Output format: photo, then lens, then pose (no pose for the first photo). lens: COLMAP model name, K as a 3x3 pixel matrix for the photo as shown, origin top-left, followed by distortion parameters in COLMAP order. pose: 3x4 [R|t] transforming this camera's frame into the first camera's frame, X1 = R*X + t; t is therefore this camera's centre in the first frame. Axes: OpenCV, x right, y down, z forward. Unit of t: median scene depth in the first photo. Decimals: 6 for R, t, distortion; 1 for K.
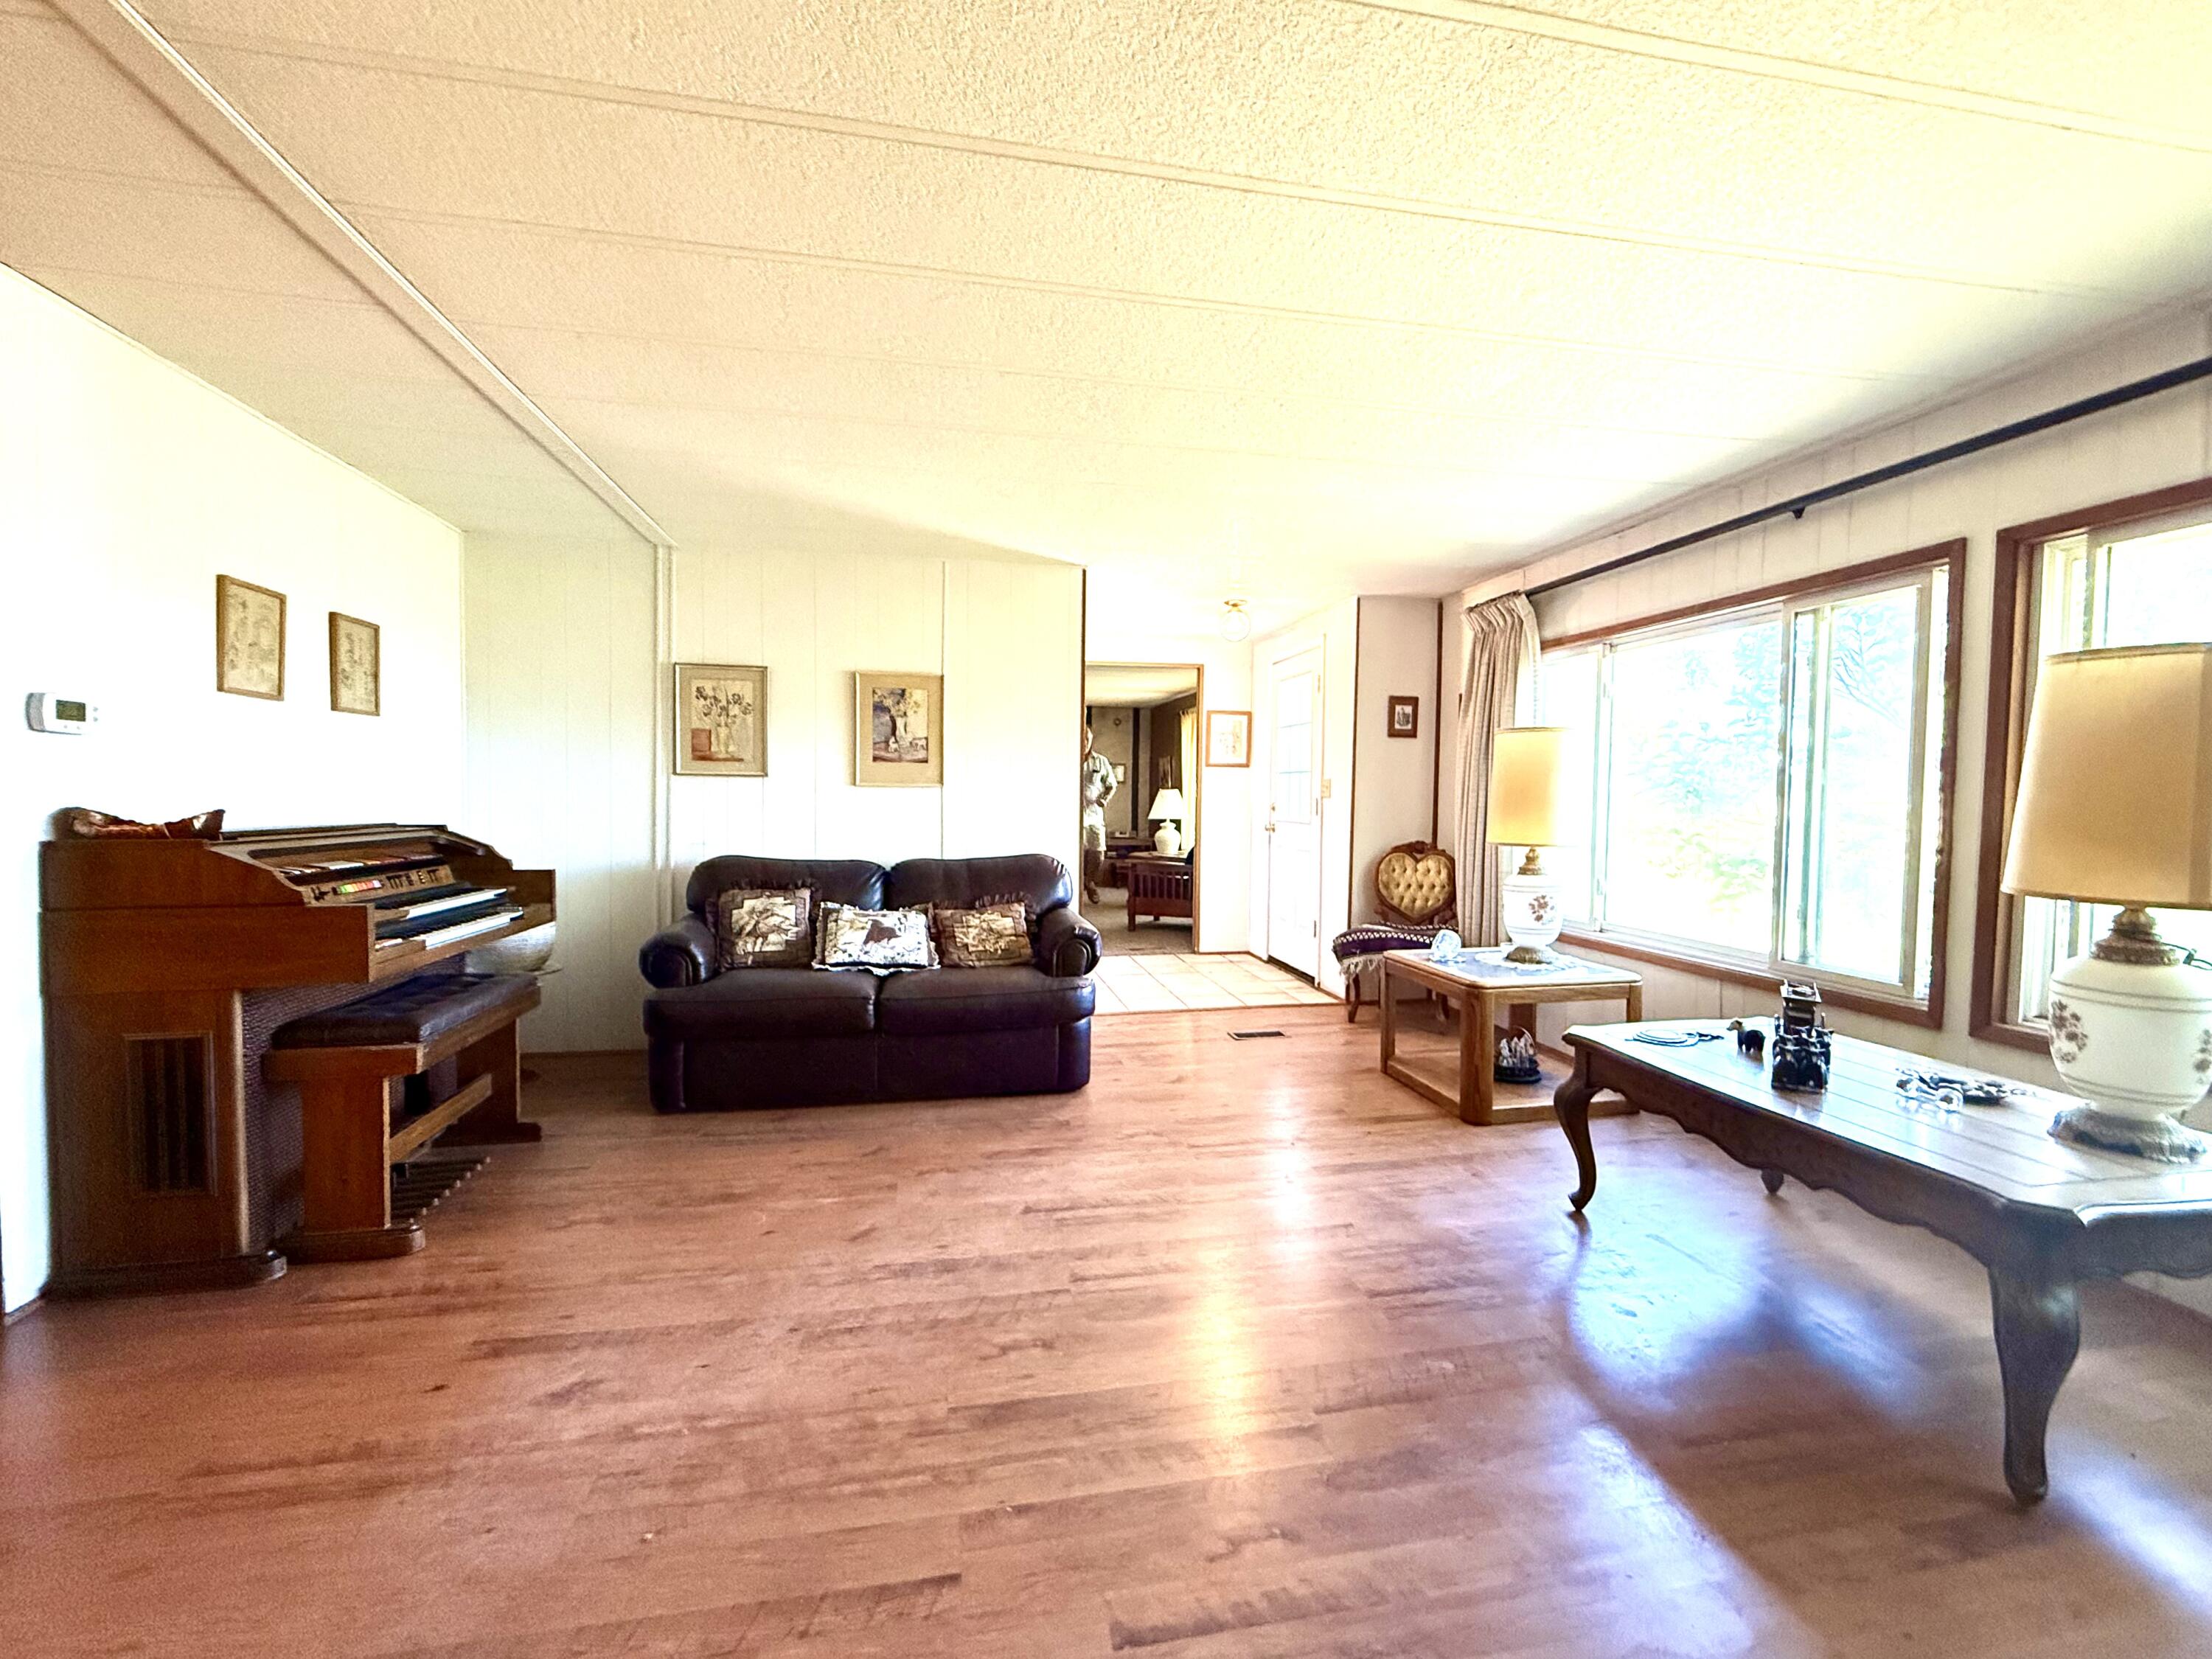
lens RADIAL K [[880.7, 0, 1106.3], [0, 880.7, 829.0], [0, 0, 1]] dist [-0.000439, -0.000049]
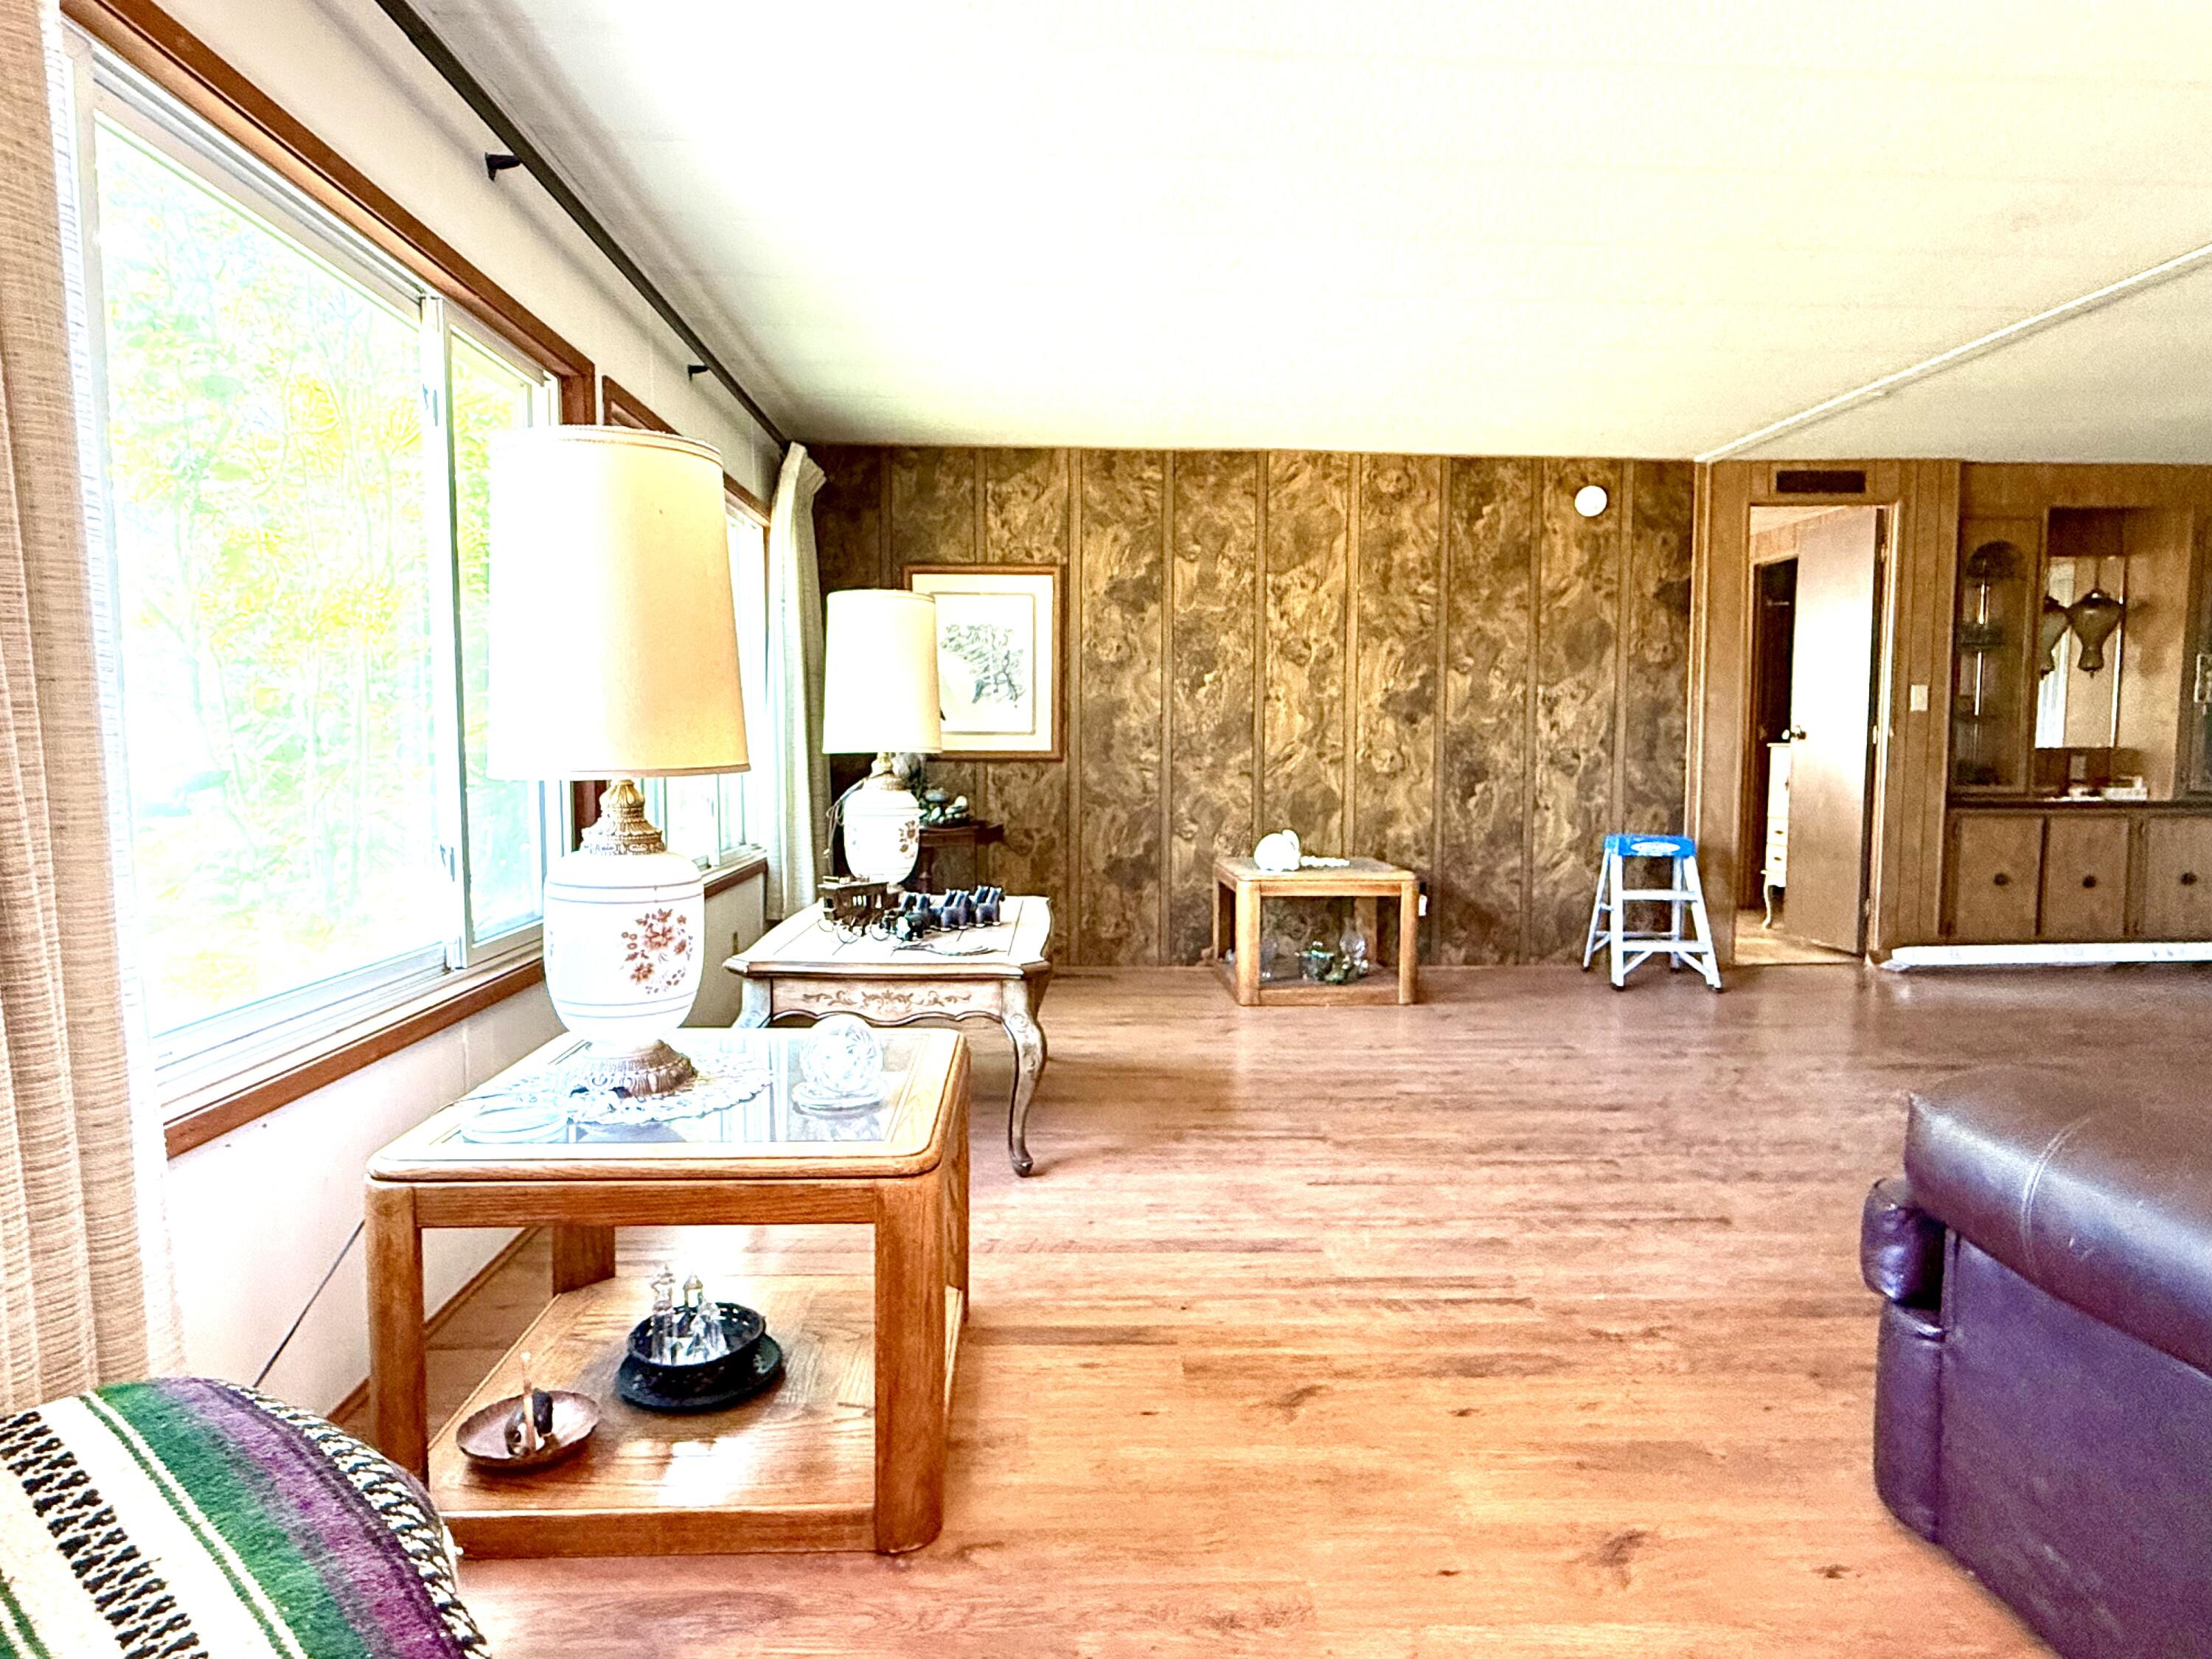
lens RADIAL K [[1281.7, 0, 1102.1], [0, 1281.7, 825.1], [0, 0, 1]] dist [-0.000329, -0.001224]
pose [[-0.990822, -0.025571, 0.132734, 0.303167], [-0.010723, 0.993719, 0.111392, -0.028032], [-0.134749, 0.108946, -0.984872, 2.091962]]
